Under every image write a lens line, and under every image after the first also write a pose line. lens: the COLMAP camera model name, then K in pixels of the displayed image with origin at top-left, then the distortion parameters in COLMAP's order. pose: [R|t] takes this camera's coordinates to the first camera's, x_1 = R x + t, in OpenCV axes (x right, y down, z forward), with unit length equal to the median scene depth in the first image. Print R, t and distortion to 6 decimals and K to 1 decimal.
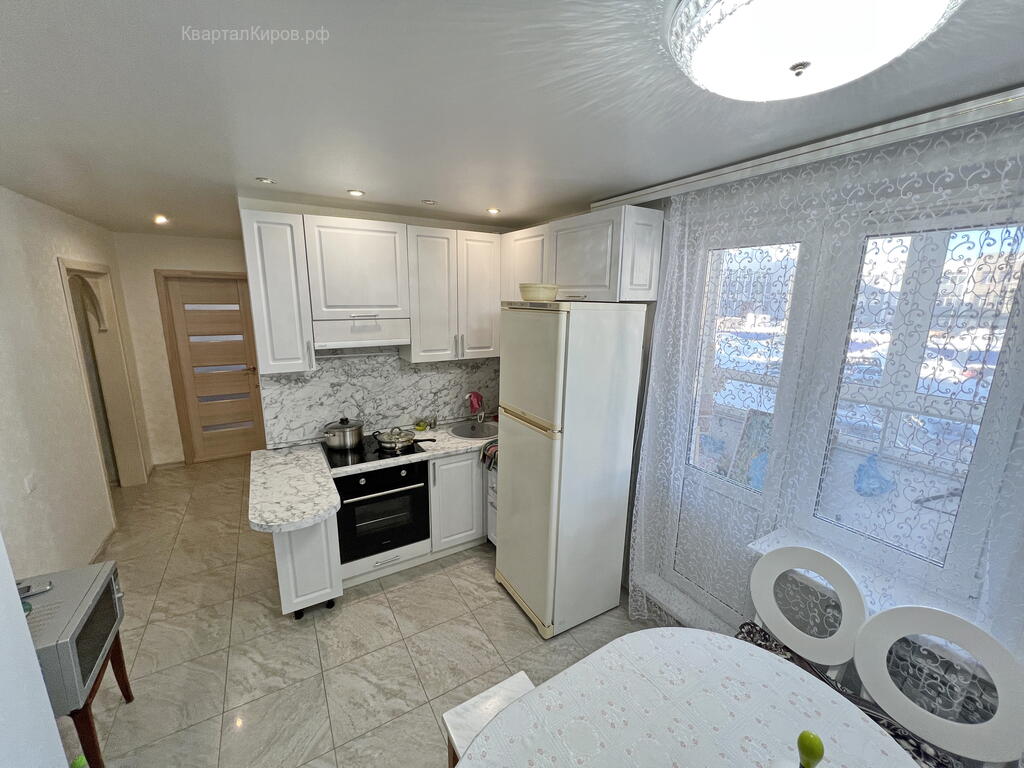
lens RADIAL K [[411.5, 0, 511.8], [0, 411.5, 384.0], [0, 0, 1]] dist [0.000451, -0.000197]
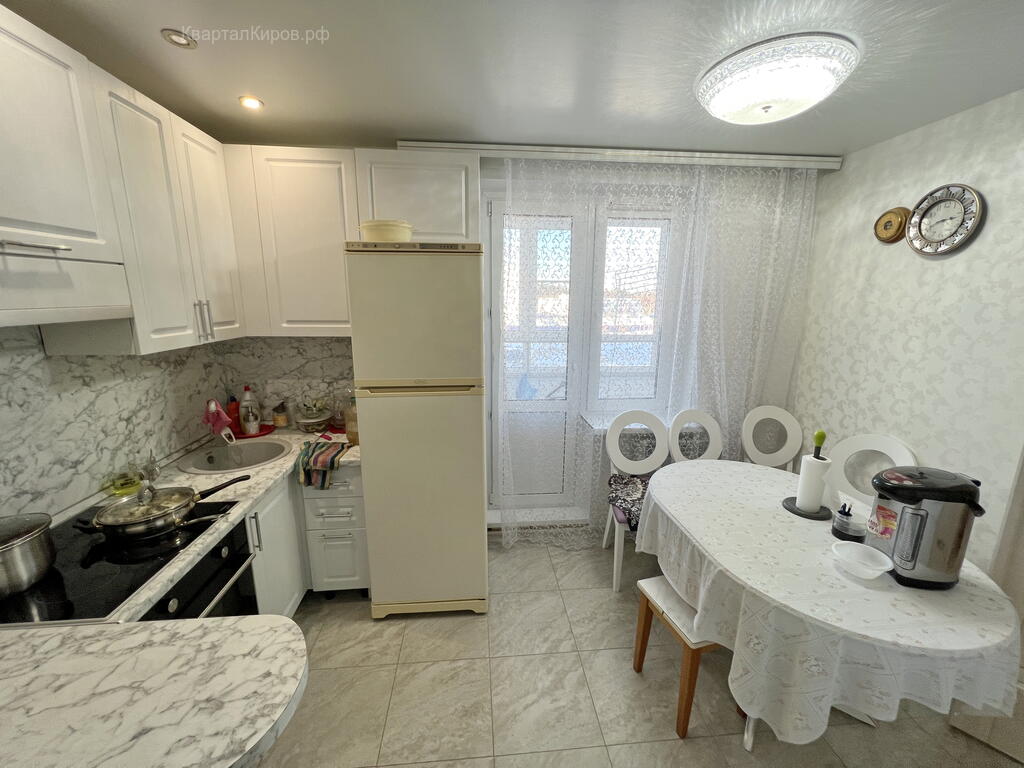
lens RADIAL K [[411.5, 0, 509.6], [0, 411.5, 384.0], [0, 0, 1]] dist [0.000451, -0.000197]
pose [[0.436206, -0.197065, 0.878003, -0.511175], [0.186163, 0.974379, 0.126207, 0.003676], [-0.880379, 0.108400, 0.461716, 0.385116]]
